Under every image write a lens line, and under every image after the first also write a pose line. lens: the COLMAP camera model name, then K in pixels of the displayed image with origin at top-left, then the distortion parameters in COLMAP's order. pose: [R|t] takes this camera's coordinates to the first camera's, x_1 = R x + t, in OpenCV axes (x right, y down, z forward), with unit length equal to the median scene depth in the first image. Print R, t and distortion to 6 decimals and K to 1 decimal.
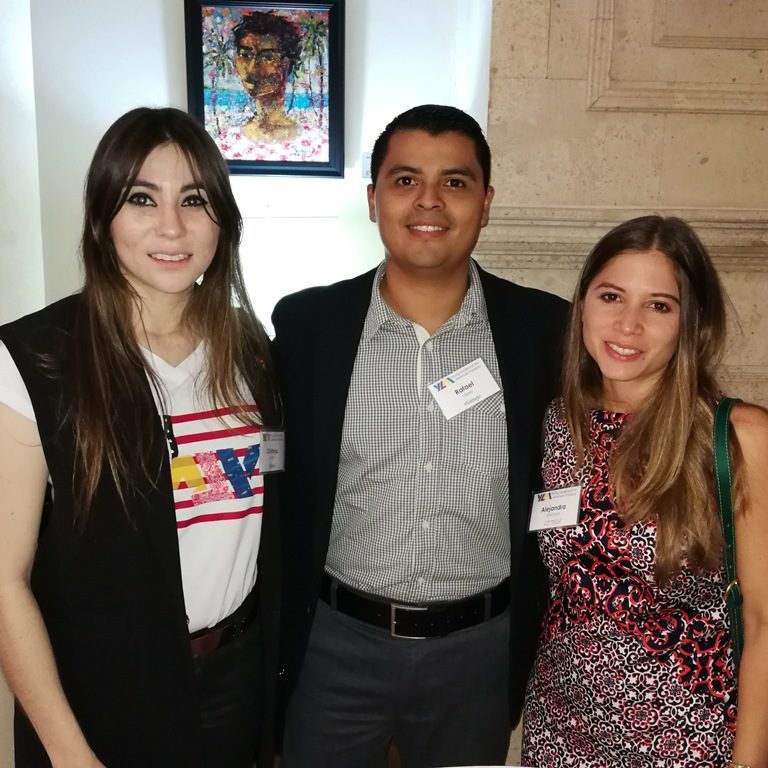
lens RADIAL K [[862.3, 0, 384.0], [0, 862.3, 384.0], [0, 0, 1]] dist [-0.006833, 0.024263]
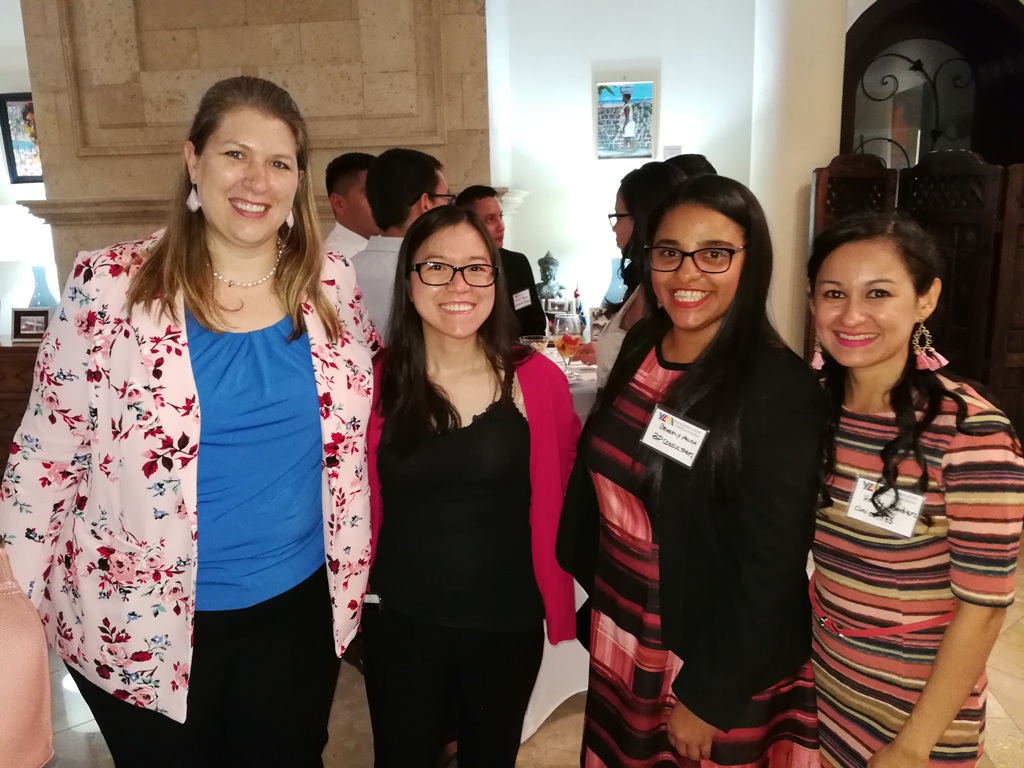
lens RADIAL K [[873.8, 0, 509.5], [0, 873.8, 401.8], [0, 0, 1]] dist [0.016722, -0.012058]
pose [[0.982258, 0.002286, -0.187519, 1.357381], [0.008875, 0.998239, 0.058659, 0.165941], [0.187323, -0.059283, 0.980508, -0.873685]]
